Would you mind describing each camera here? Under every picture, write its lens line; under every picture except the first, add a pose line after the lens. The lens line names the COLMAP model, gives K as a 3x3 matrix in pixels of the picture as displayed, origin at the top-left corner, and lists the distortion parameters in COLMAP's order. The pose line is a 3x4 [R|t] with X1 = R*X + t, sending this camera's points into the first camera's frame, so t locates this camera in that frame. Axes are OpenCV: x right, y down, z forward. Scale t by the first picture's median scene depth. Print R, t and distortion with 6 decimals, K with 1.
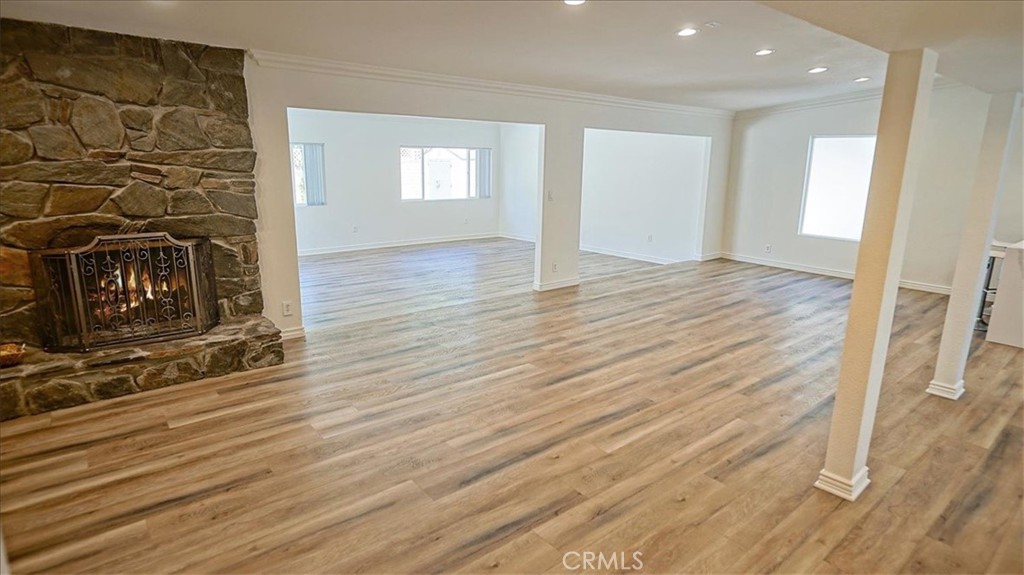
lens RADIAL K [[552.5, 0, 517.6], [0, 552.5, 287.3], [0, 0, 1]] dist [-0.014931, 0.001146]
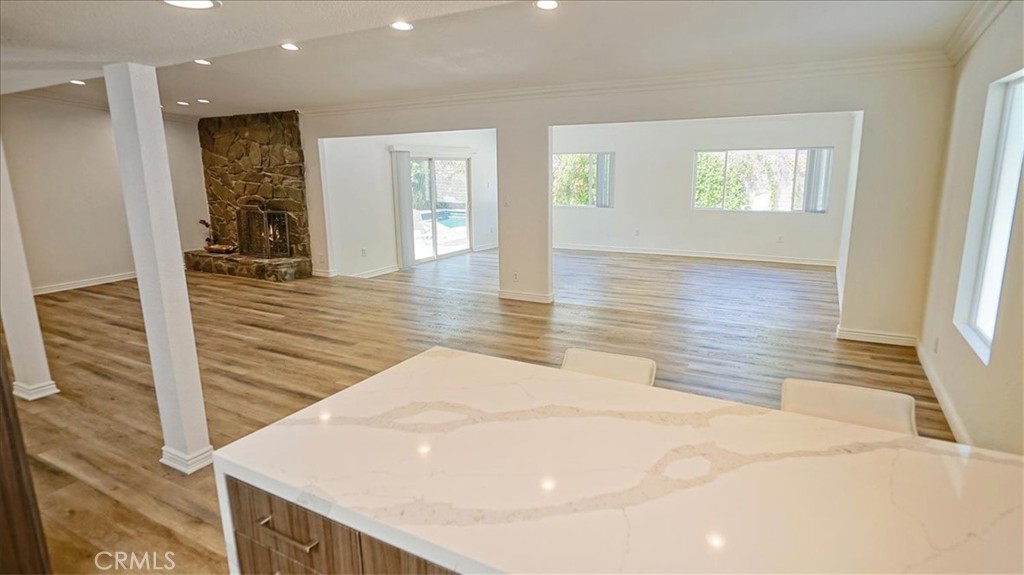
lens RADIAL K [[552.5, 0, 518.8], [0, 552.5, 286.3], [0, 0, 1]] dist [-0.014931, 0.001146]
pose [[0.354139, 0.178594, -0.917982, 1.531954], [-0.193484, 0.974350, 0.114918, -0.212092], [0.914959, 0.136918, 0.379610, 1.049404]]
